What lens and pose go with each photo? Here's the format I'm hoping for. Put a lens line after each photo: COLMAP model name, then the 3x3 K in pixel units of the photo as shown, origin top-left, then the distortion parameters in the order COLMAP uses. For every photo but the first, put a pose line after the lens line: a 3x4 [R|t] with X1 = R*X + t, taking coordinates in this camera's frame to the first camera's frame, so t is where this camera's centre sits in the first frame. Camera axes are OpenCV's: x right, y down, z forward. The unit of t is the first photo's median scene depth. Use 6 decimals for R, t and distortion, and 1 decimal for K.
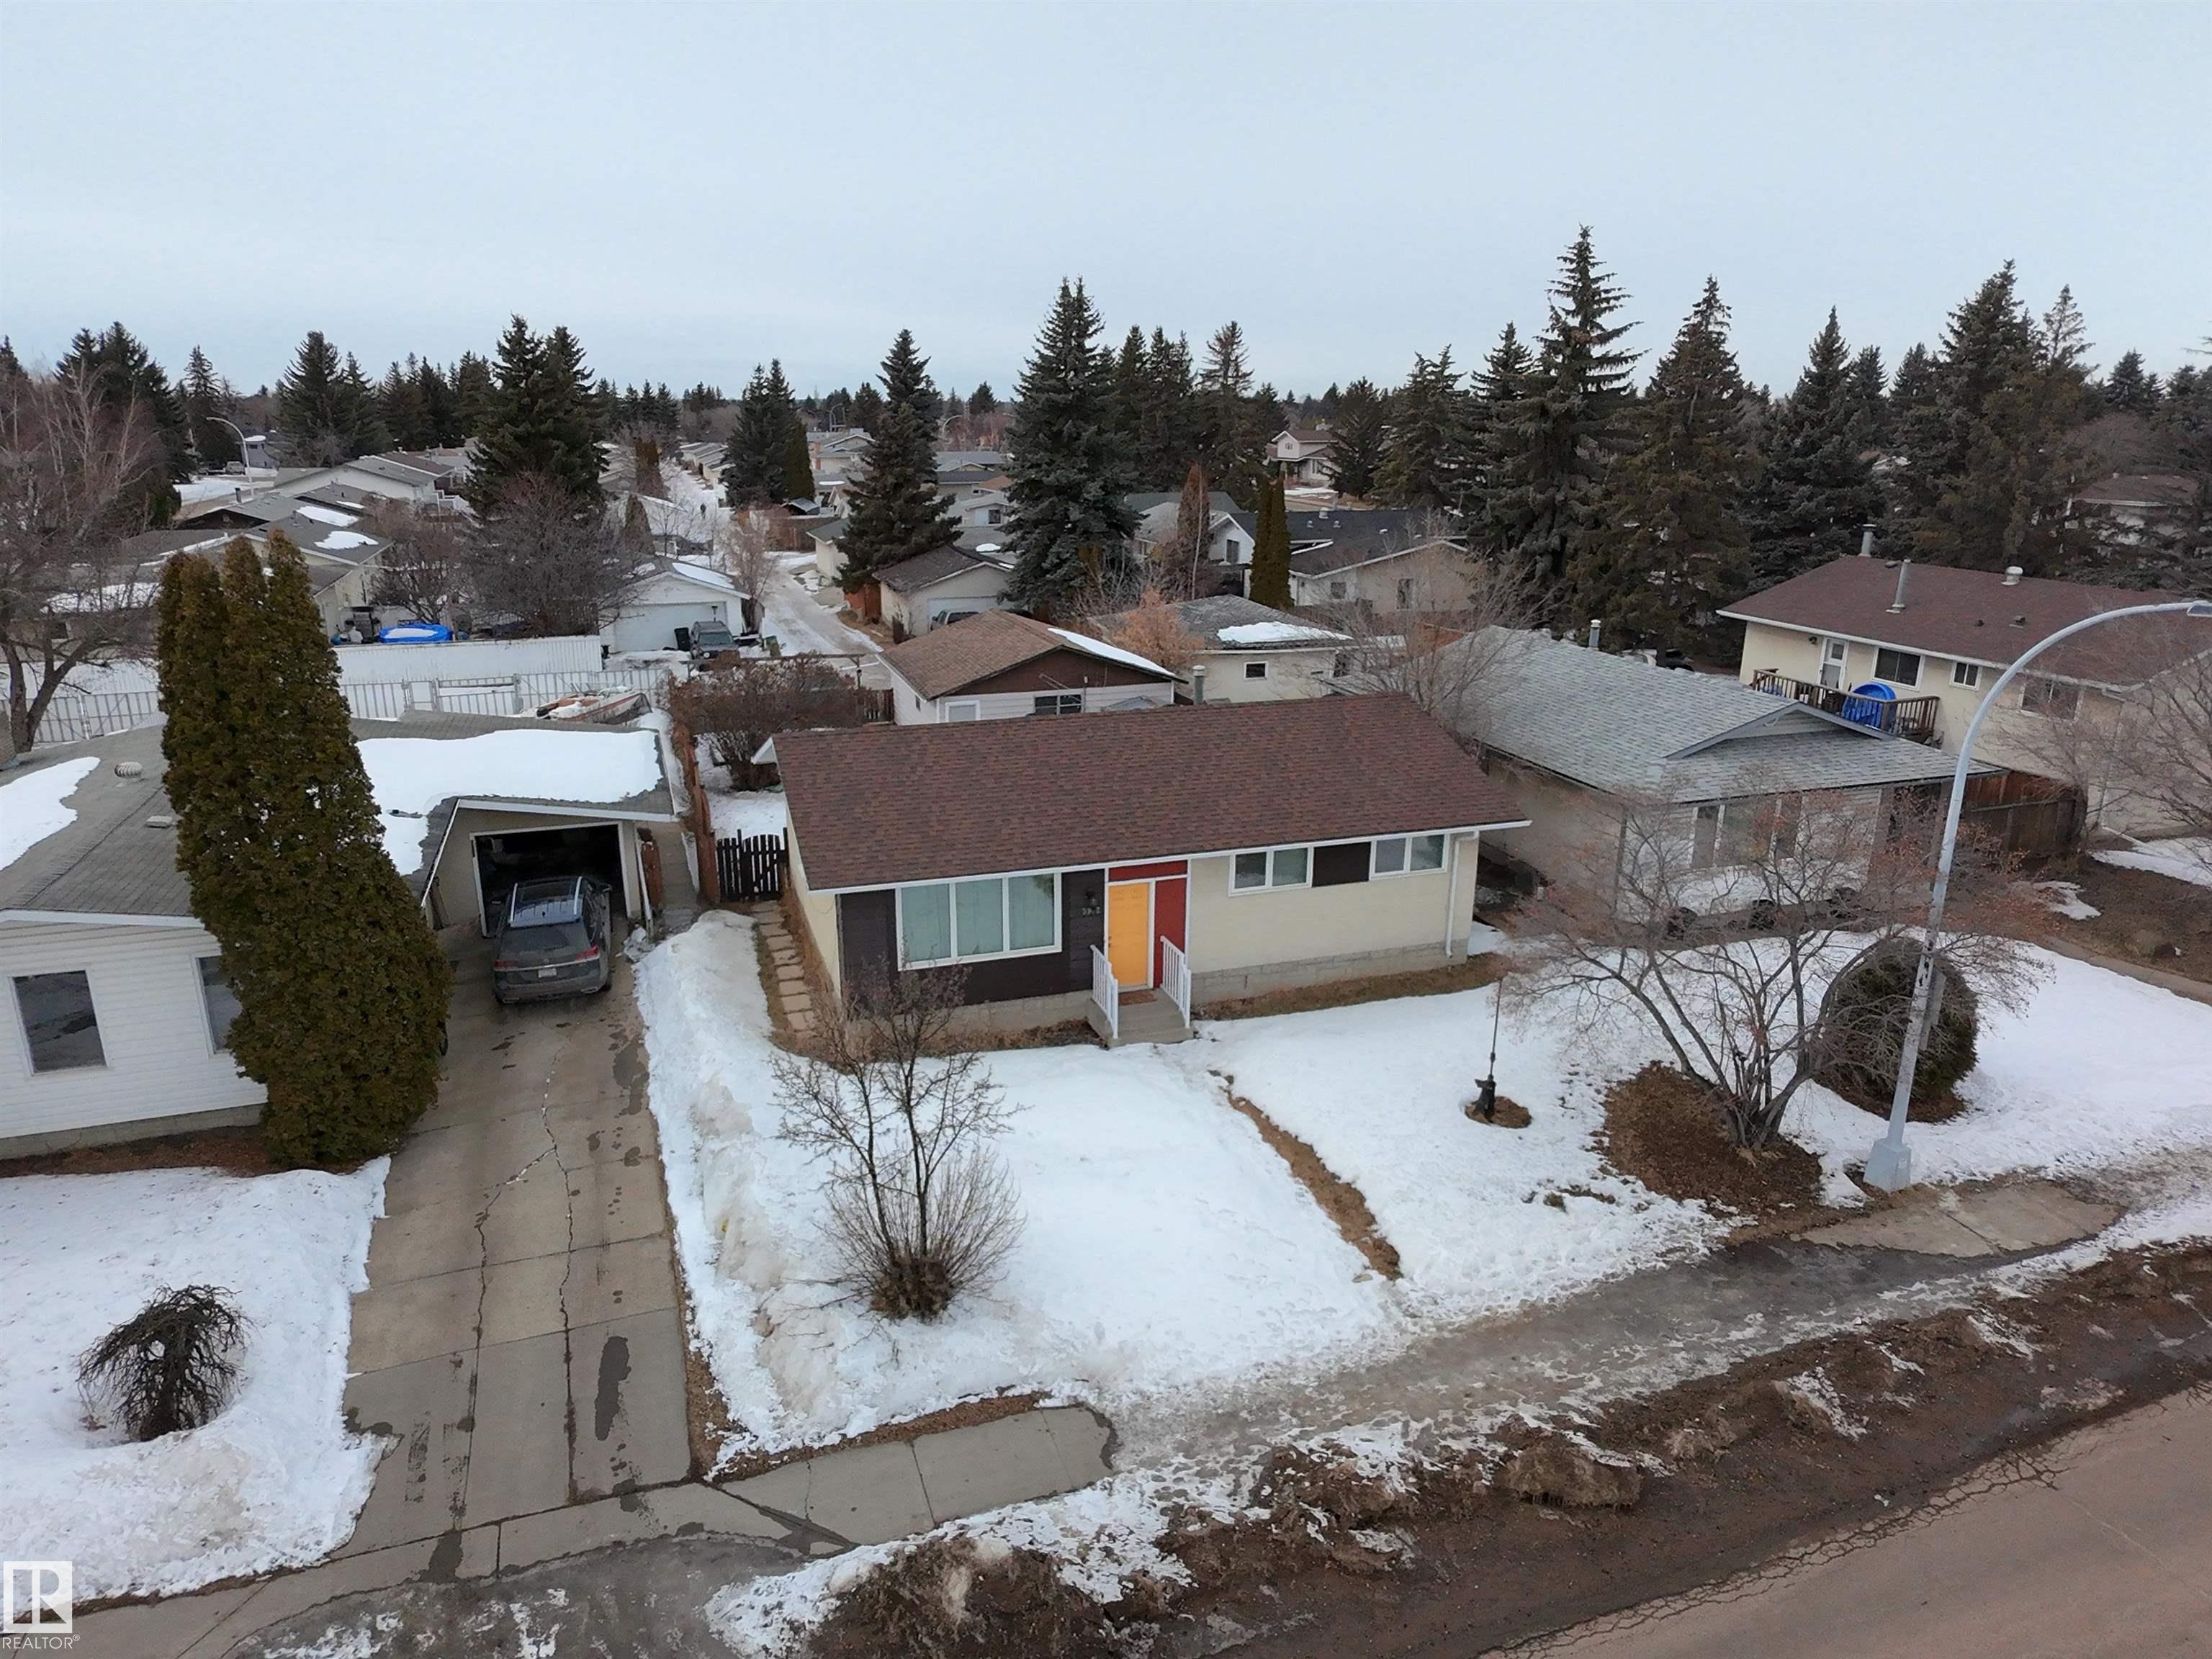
lens RADIAL K [[1395.4, 0, 1097.6], [0, 1395.4, 830.8], [0, 0, 1]] dist [0.003407, -0.007644]
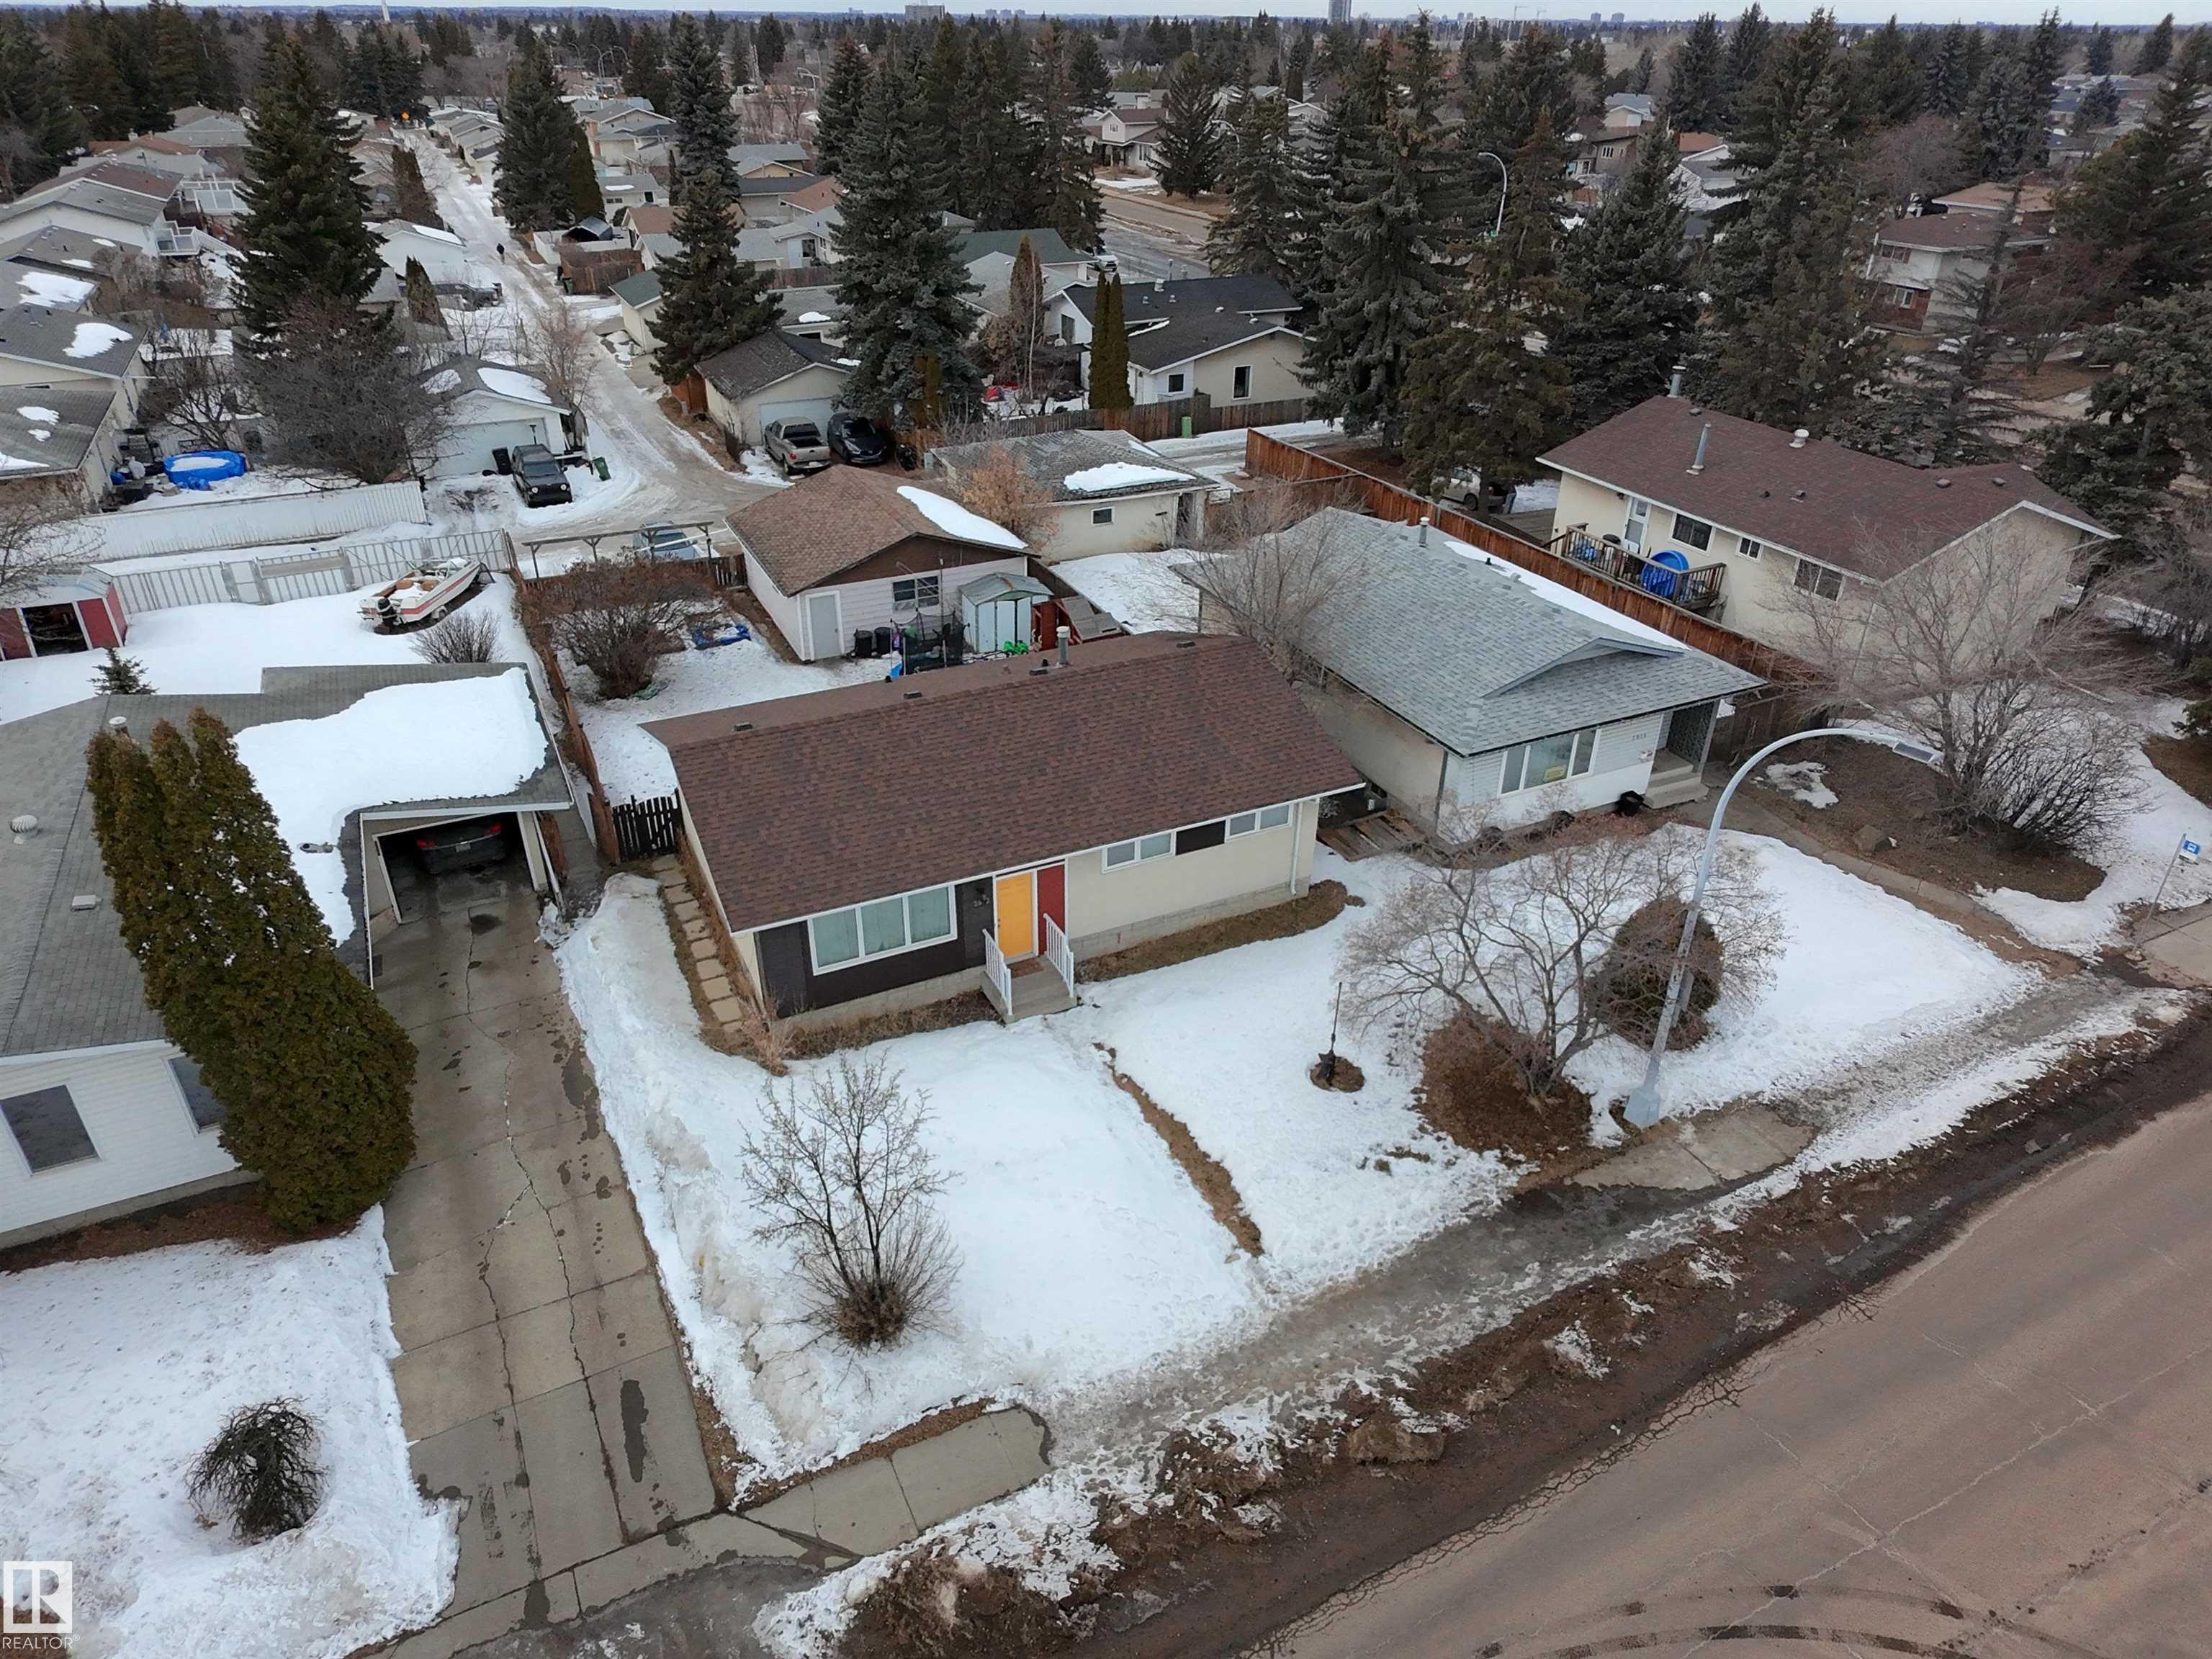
lens RADIAL K [[1389.9, 0, 1094.7], [0, 1389.9, 832.9], [0, 0, 1]] dist [0.008890, -0.014452]
pose [[0.992408, -0.061748, 0.106370, -0.039092], [0.035792, 0.972403, 0.230546, -0.324753], [-0.117670, -0.224989, 0.967230, -0.095589]]
